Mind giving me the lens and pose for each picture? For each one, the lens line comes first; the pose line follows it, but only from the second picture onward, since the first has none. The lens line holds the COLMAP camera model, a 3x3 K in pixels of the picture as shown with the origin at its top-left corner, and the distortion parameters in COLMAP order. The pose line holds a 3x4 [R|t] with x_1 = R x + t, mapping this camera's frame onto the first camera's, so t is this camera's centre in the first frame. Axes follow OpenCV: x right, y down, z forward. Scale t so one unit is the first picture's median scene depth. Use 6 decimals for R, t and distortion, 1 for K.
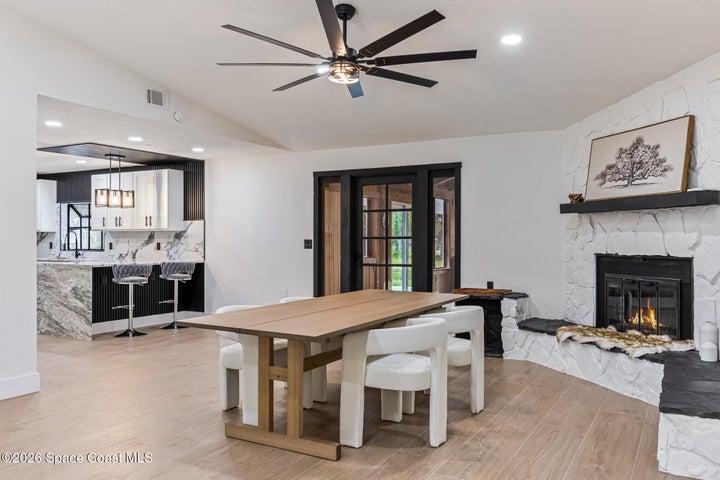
lens RADIAL K [[588.6, 0, 360.0], [0, 588.6, 240.0], [0, 0, 1]] dist [-0.000747, -0.001683]
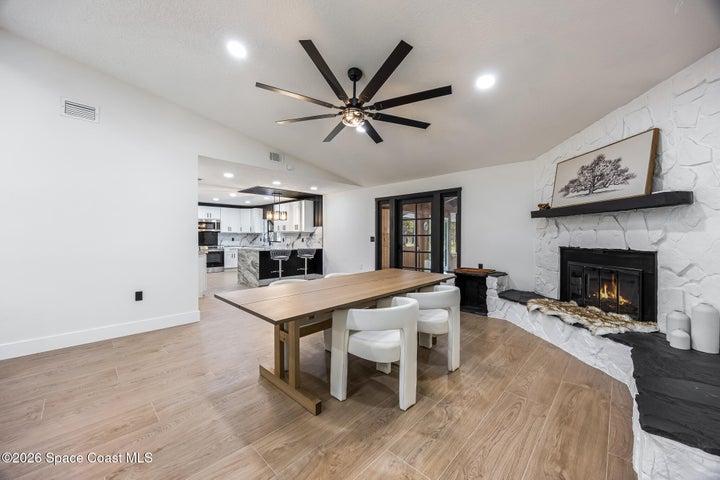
lens RADIAL K [[273.0, 0, 358.2], [0, 273.0, 238.8], [0, 0, 1]] dist [-0.000810, 0.000030]
pose [[0.967204, 0.001480, -0.253996, 0.105604], [0.000141, 0.999980, 0.006365, 0.000656], [0.254000, -0.006192, 0.967184, 0.262072]]
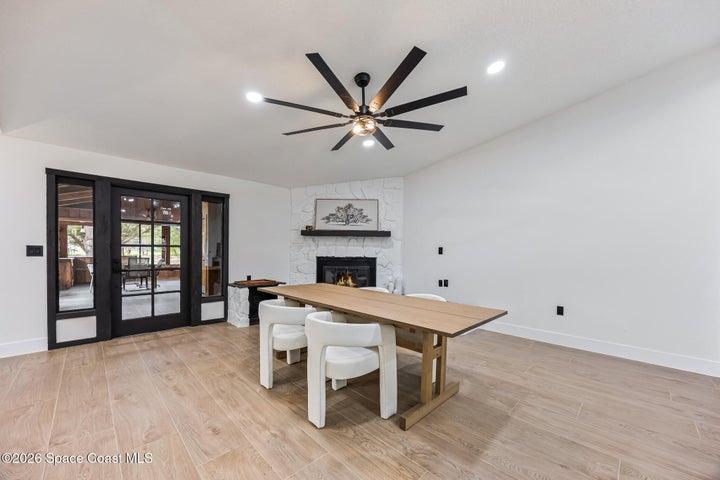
lens RADIAL K [[279.2, 0, 358.7], [0, 279.2, 258.2], [0, 0, 1]] dist [0.000246, 0.000128]
pose [[0.281073, -0.023669, 0.959395, -0.459733], [-0.011794, 0.999535, 0.028115, 0.000523], [-0.959614, -0.019217, 0.280663, 0.585378]]
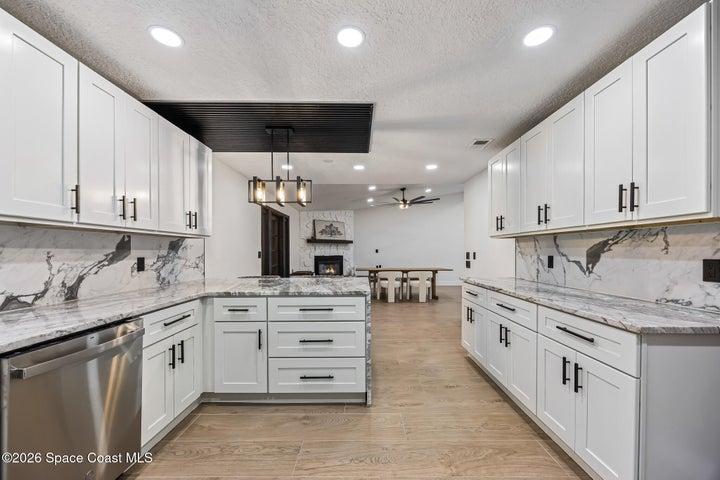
lens RADIAL K [[286.1, 0, 362.9], [0, 286.1, 253.7], [0, 0, 1]] dist [-0.001570, -0.000132]
pose [[-0.488462, -0.006609, 0.872560, -1.043746], [0.002163, 0.999959, 0.008785, -0.001075], [-0.872583, 0.006179, -0.488427, 1.491532]]
